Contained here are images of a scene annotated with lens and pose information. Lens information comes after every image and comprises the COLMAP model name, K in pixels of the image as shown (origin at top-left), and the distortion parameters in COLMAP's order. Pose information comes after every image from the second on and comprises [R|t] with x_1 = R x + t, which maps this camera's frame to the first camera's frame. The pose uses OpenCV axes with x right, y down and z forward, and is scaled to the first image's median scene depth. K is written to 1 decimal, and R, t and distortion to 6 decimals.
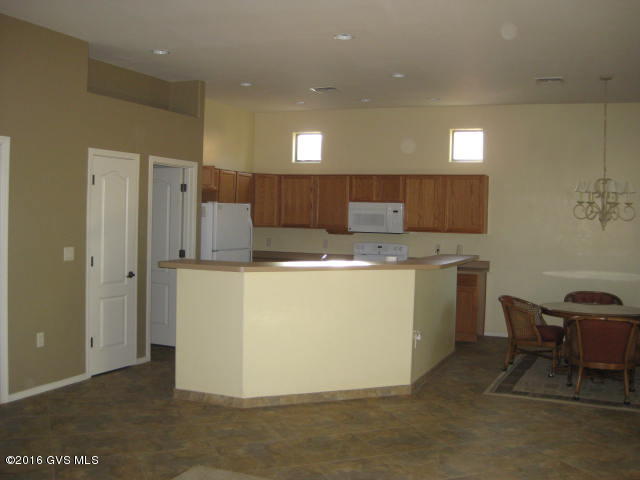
lens RADIAL K [[714.0, 0, 318.3], [0, 714.0, 215.9], [0, 0, 1]] dist [-0.142670, 0.019180]
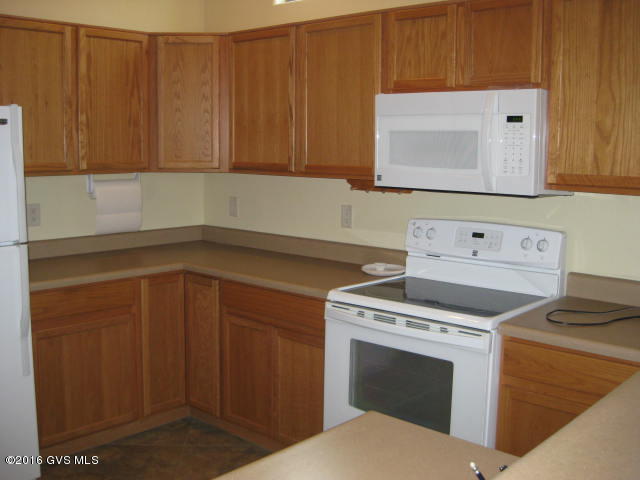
lens RADIAL K [[714.0, 0, 318.3], [0, 714.0, 215.9], [0, 0, 1]] dist [-0.142670, 0.019180]
pose [[0.942442, 0.018652, -0.333848, 0.130131], [0.012617, 0.995748, 0.091251, 0.005603], [0.334130, -0.090211, 0.938200, 0.712245]]
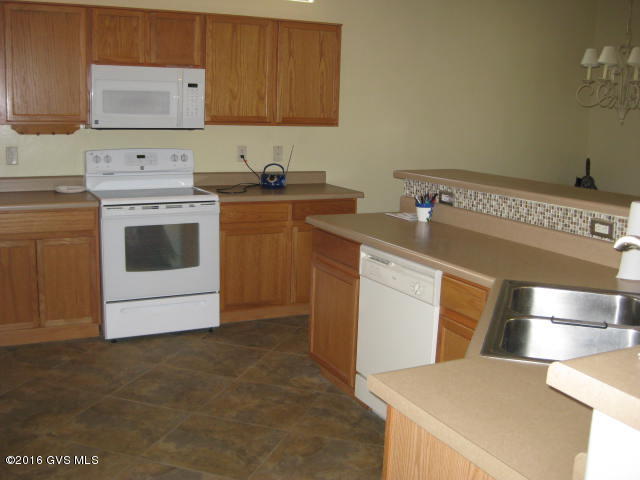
lens RADIAL K [[714.0, 0, 318.3], [0, 714.0, 215.9], [0, 0, 1]] dist [-0.142670, 0.019180]
pose [[0.649276, -0.120306, 0.750977, -0.222246], [-0.009275, 0.986084, 0.165989, 0.000881], [-0.760496, -0.114738, 0.639125, 0.607044]]
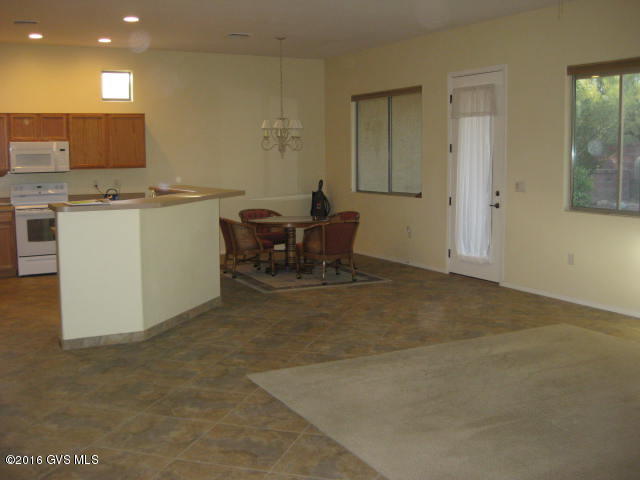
lens RADIAL K [[714.0, 0, 318.3], [0, 714.0, 215.9], [0, 0, 1]] dist [-0.142670, 0.019180]
pose [[0.637042, -0.098195, 0.764549, -0.430196], [0.028158, 0.994155, 0.104223, -0.006839], [-0.770315, -0.044867, 0.636084, 0.087545]]
